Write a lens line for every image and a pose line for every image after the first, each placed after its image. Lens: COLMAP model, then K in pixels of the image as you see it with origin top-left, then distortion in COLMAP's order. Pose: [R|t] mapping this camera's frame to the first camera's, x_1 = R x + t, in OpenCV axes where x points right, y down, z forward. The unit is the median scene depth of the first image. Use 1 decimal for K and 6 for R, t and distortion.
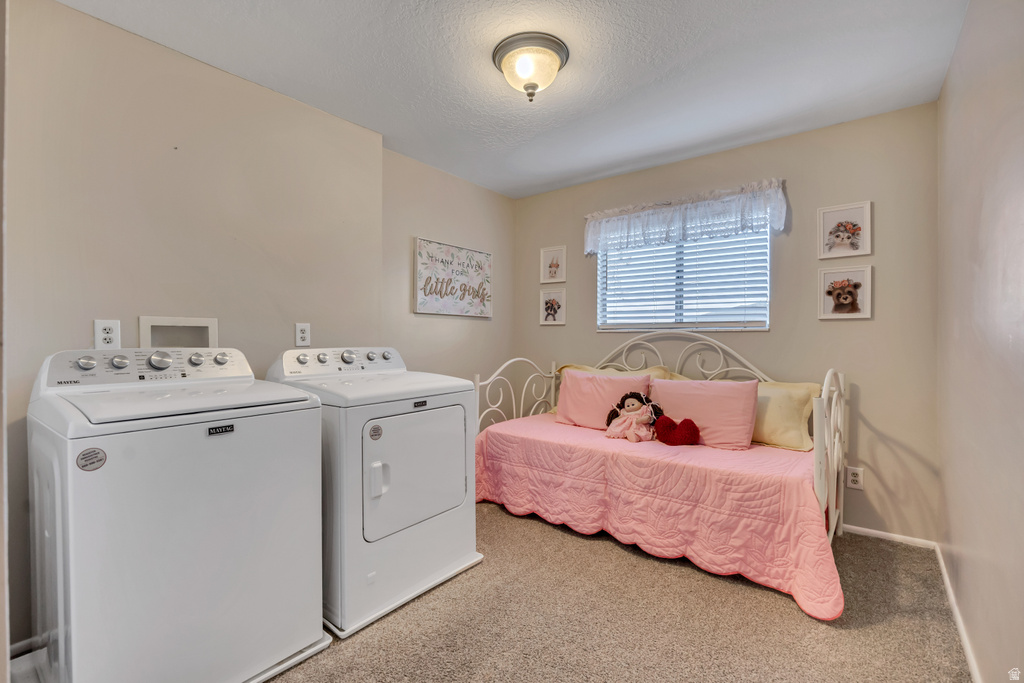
lens RADIAL K [[459.0, 0, 508.3], [0, 459.0, 335.4], [0, 0, 1]] dist [-0.012827, 0.000255]
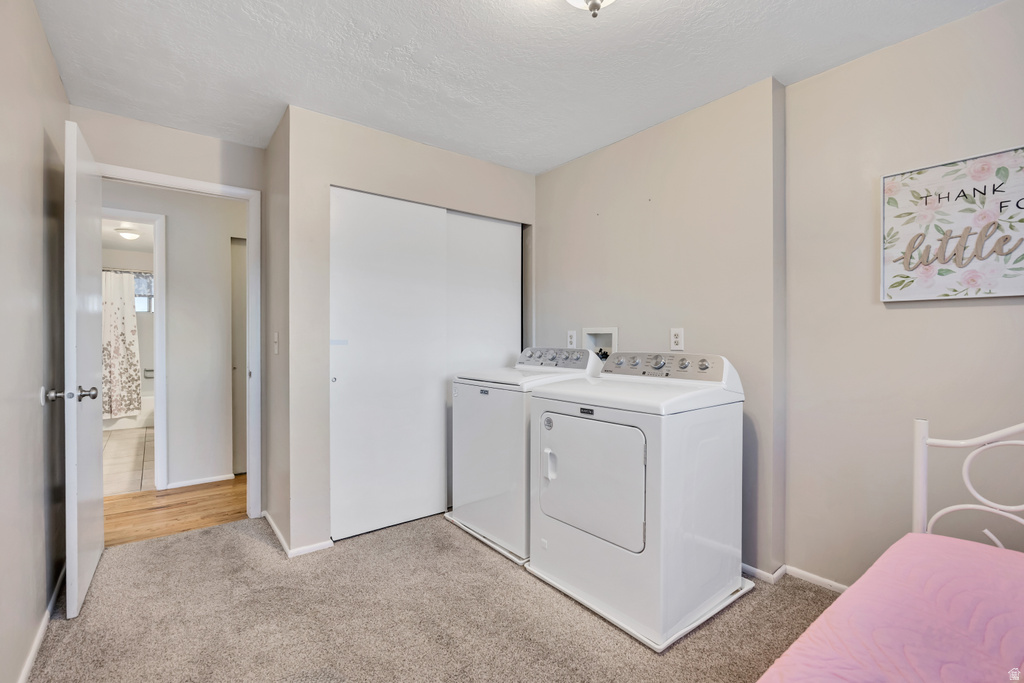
lens RADIAL K [[459.0, 0, 508.3], [0, 459.0, 335.4], [0, 0, 1]] dist [-0.012827, 0.000255]
pose [[-0.241725, -0.004654, -0.970334, 0.626901], [0.003424, 0.999978, -0.005649, -0.005295], [0.970339, -0.004688, -0.241704, 0.846404]]
